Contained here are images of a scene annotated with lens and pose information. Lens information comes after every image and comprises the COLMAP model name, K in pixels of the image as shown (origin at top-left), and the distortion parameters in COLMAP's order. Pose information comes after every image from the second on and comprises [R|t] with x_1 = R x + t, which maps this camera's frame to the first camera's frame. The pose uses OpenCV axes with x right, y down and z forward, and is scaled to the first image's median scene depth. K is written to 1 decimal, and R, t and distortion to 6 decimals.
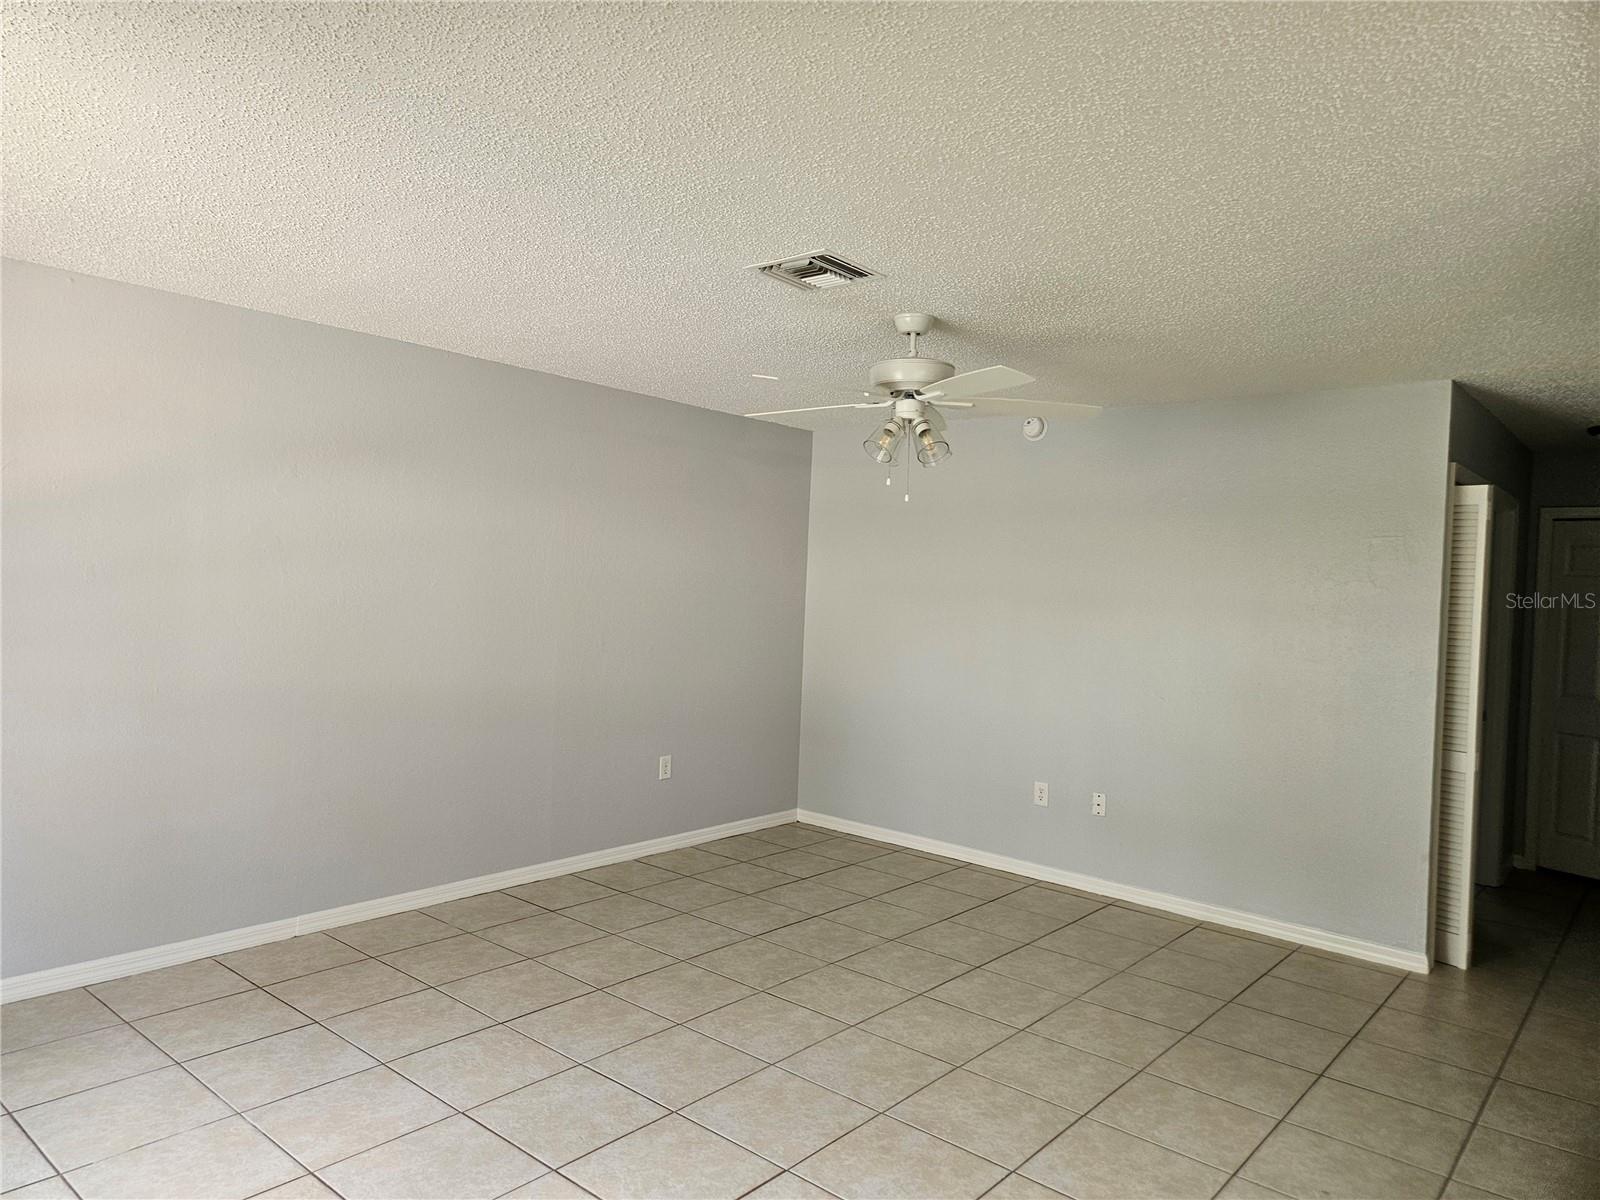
lens RADIAL K [[1072.7, 0, 757.0], [0, 1072.7, 619.0], [0, 0, 1]] dist [0.060498, -0.050924]
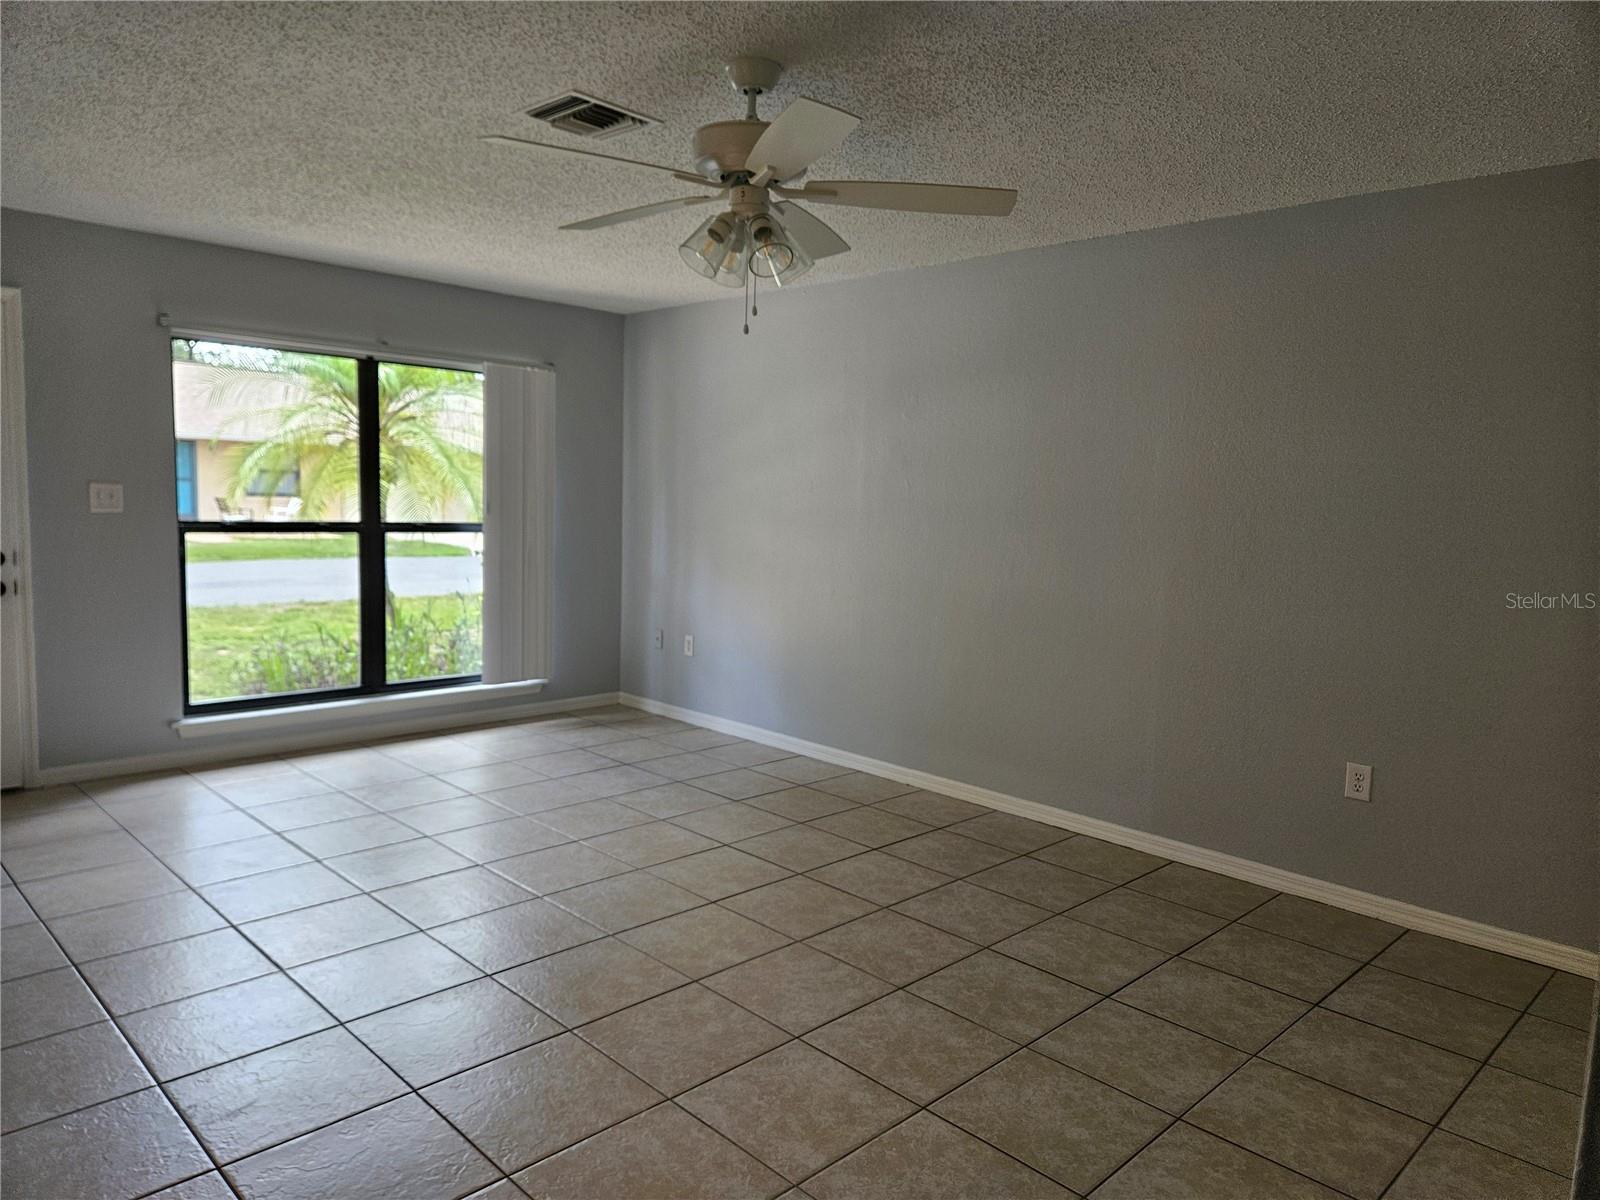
lens RADIAL K [[1072.7, 0, 792.0], [0, 1072.7, 606.3], [0, 0, 1]] dist [0.060498, -0.050924]
pose [[-0.063541, 0.068955, -0.995594, 0.801511], [-0.074087, 0.994531, 0.073610, 0.020063], [0.995225, 0.078438, -0.058085, 0.987223]]
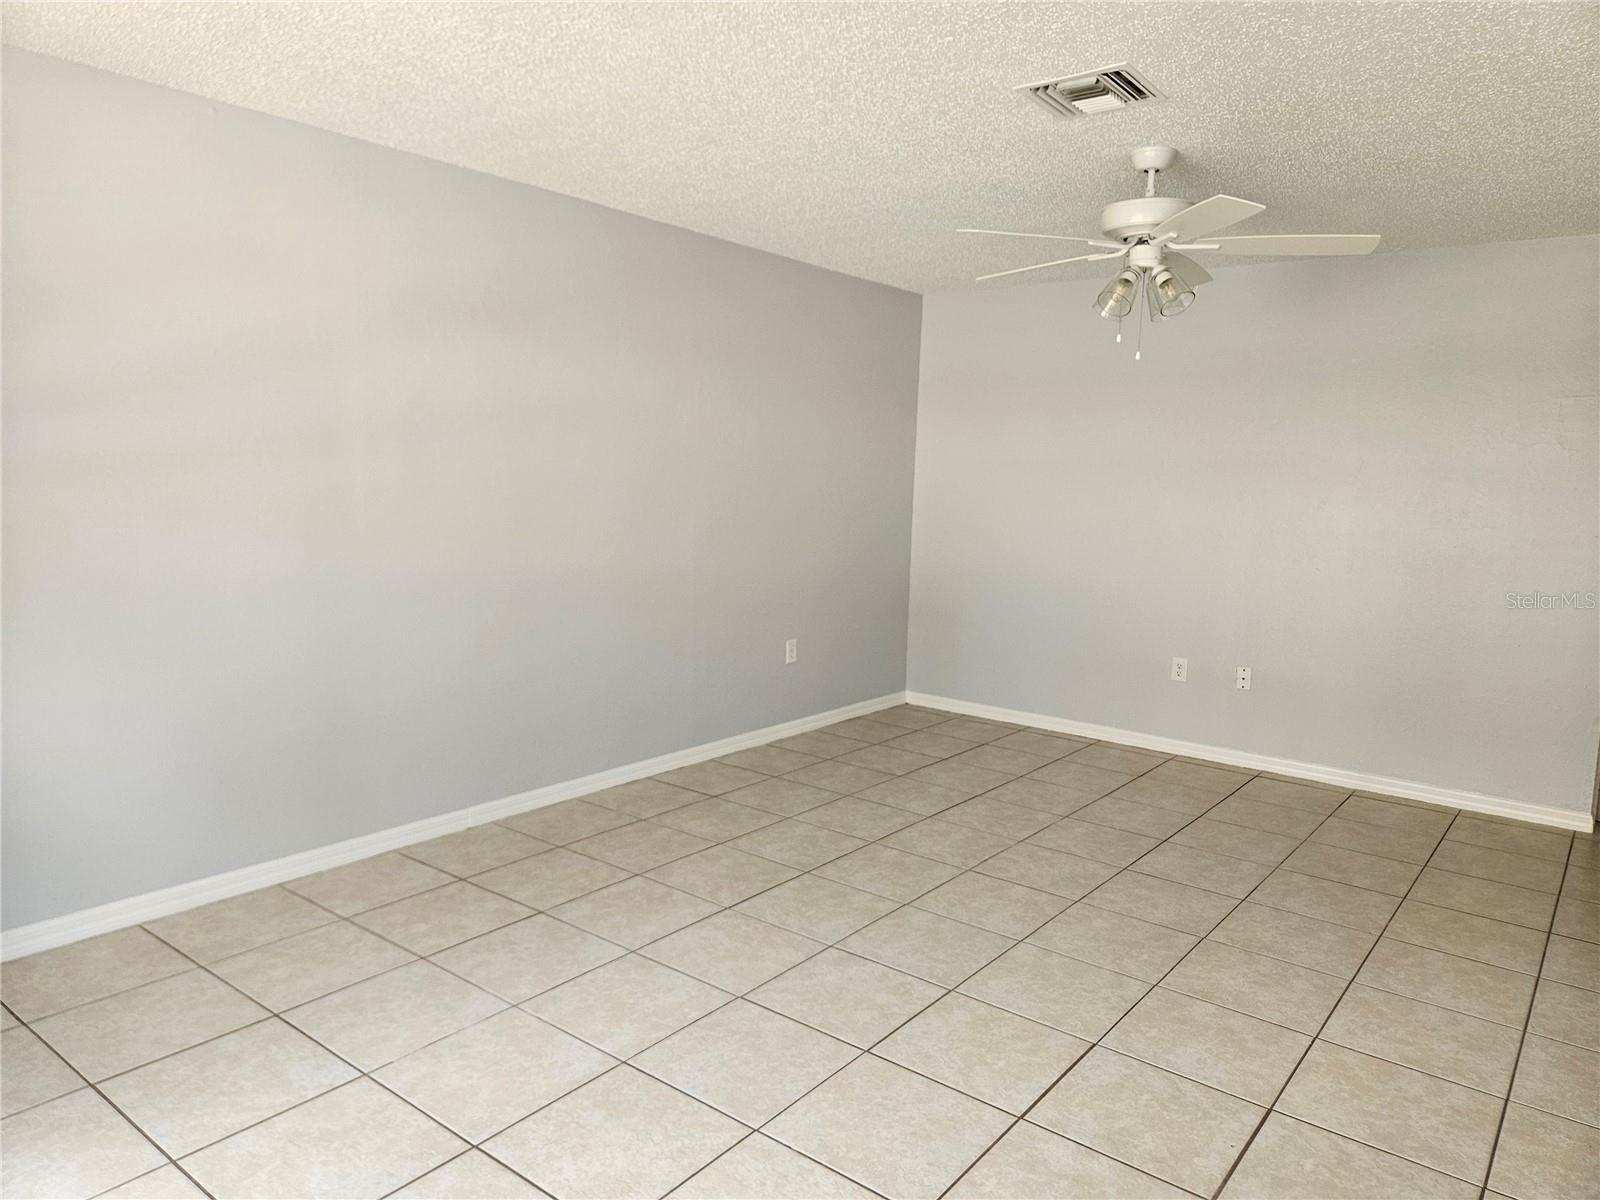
lens RADIAL K [[1072.7, 0, 775.3], [0, 1072.7, 634.1], [0, 0, 1]] dist [0.060498, -0.050924]
pose [[0.998679, -0.019901, 0.047375, -0.207358], [0.014220, 0.992985, 0.117380, 0.011178], [-0.049379, -0.116551, 0.991956, 0.052375]]
